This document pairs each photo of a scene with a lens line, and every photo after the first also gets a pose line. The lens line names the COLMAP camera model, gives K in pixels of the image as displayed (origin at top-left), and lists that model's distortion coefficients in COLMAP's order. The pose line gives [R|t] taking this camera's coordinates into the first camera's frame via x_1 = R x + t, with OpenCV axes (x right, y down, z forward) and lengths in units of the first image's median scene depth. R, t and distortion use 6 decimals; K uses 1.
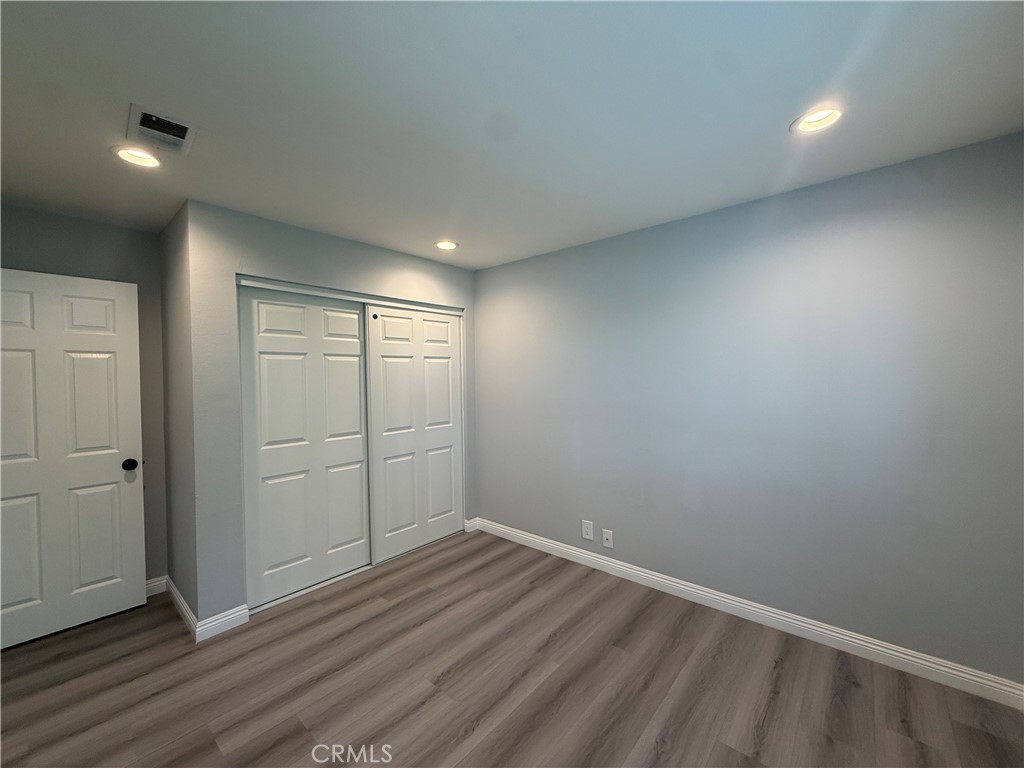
lens RADIAL K [[412.0, 0, 510.1], [0, 412.0, 382.0], [0, 0, 1]] dist [-0.002231, 0.000995]
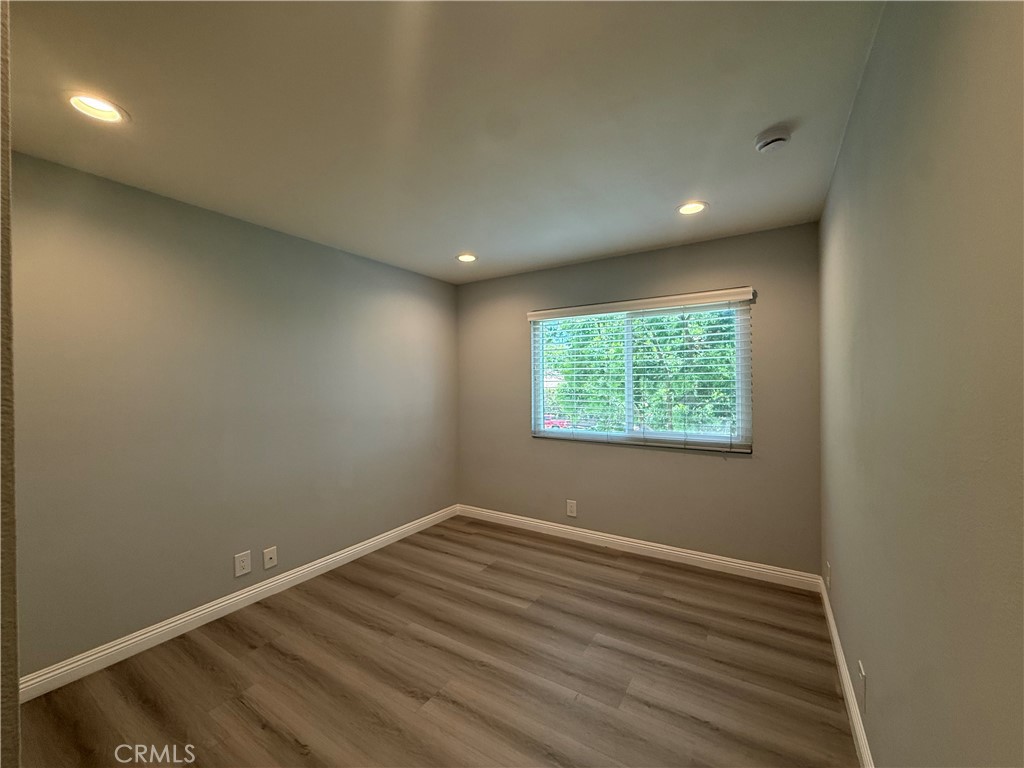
lens RADIAL K [[412.0, 0, 507.0], [0, 412.0, 384.0], [0, 0, 1]] dist [-0.002231, 0.000995]
pose [[-0.150913, 0.006426, 0.988526, -0.791820], [0.022561, 0.999741, -0.003055, 0.011944], [-0.988290, 0.021841, -0.151019, 0.654260]]
